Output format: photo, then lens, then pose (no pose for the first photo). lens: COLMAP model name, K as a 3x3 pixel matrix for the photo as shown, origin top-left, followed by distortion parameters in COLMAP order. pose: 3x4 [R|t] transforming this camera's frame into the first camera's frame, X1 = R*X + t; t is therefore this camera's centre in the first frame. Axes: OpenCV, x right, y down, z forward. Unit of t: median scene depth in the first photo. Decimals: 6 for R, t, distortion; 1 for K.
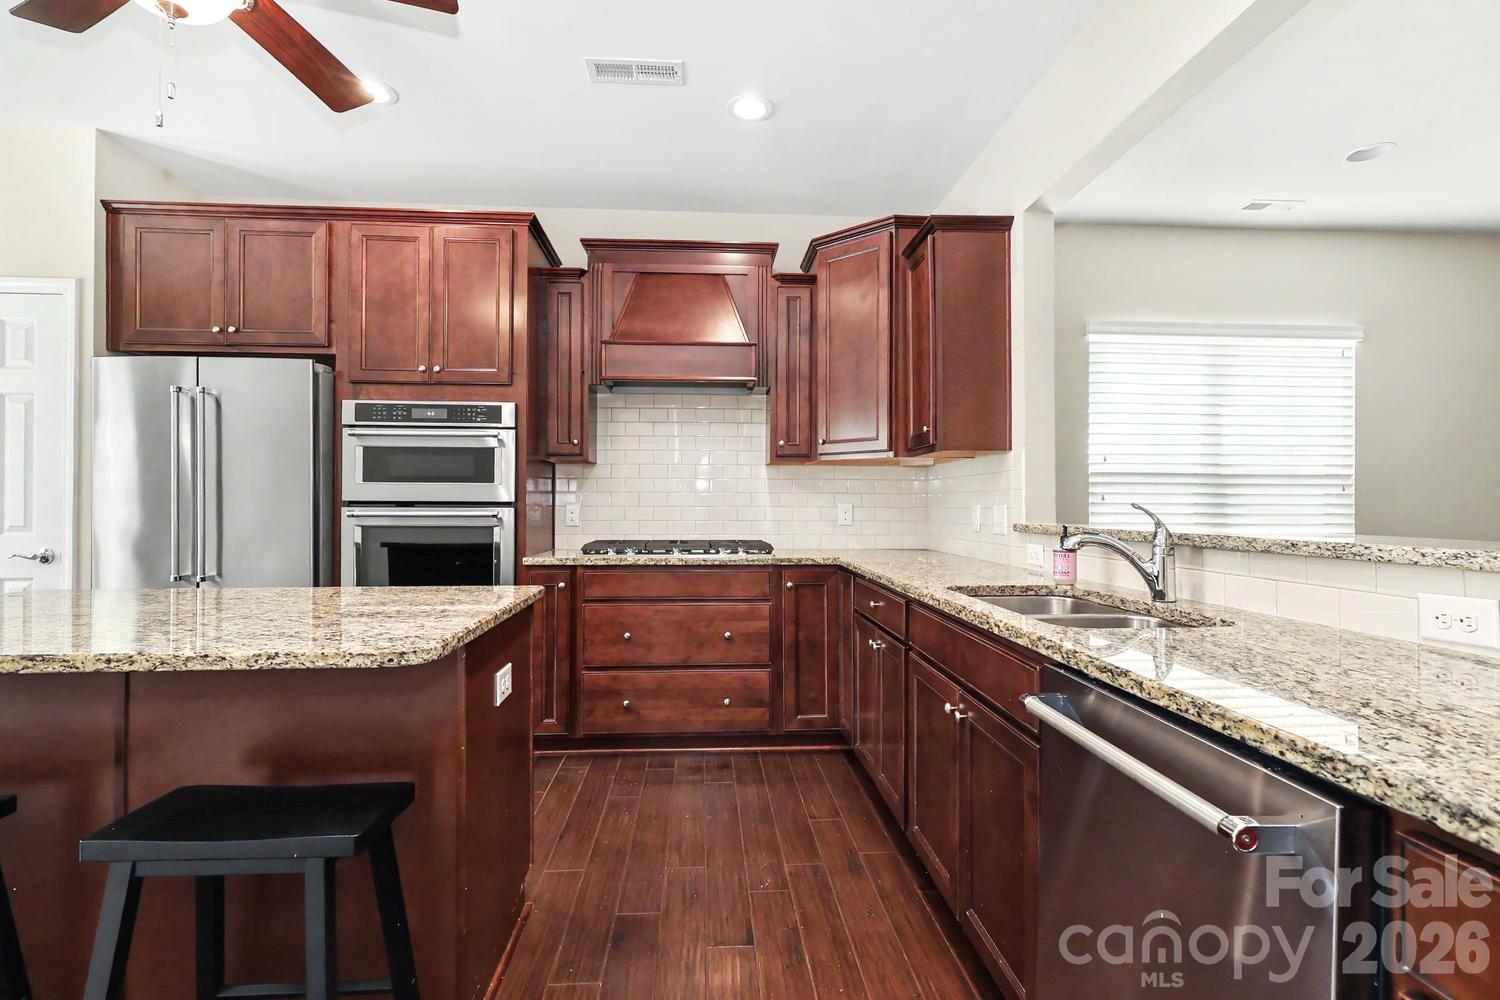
lens RADIAL K [[704.1, 0, 755.4], [0, 704.1, 501.4], [0, 0, 1]] dist [0.000408, 0.000724]
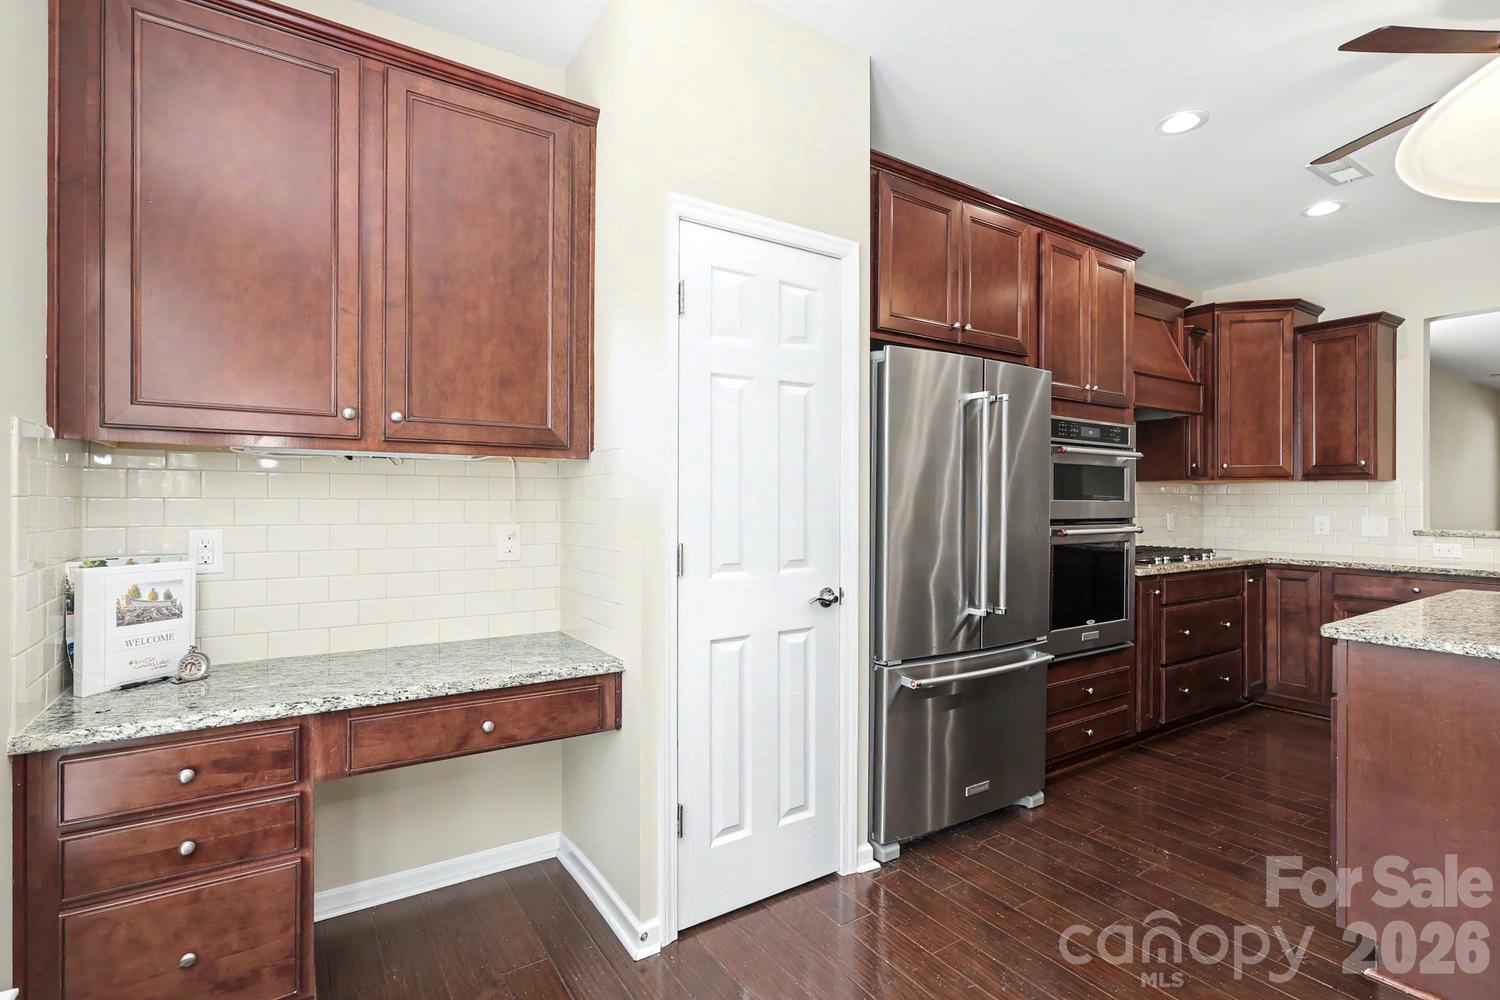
lens RADIAL K [[704.1, 0, 755.4], [0, 704.1, 501.4], [0, 0, 1]] dist [0.000408, 0.000724]
pose [[0.868939, -0.001571, 0.494917, -1.387870], [-0.002423, 0.999969, 0.007428, -0.031528], [-0.494913, -0.007653, 0.868909, 0.356020]]
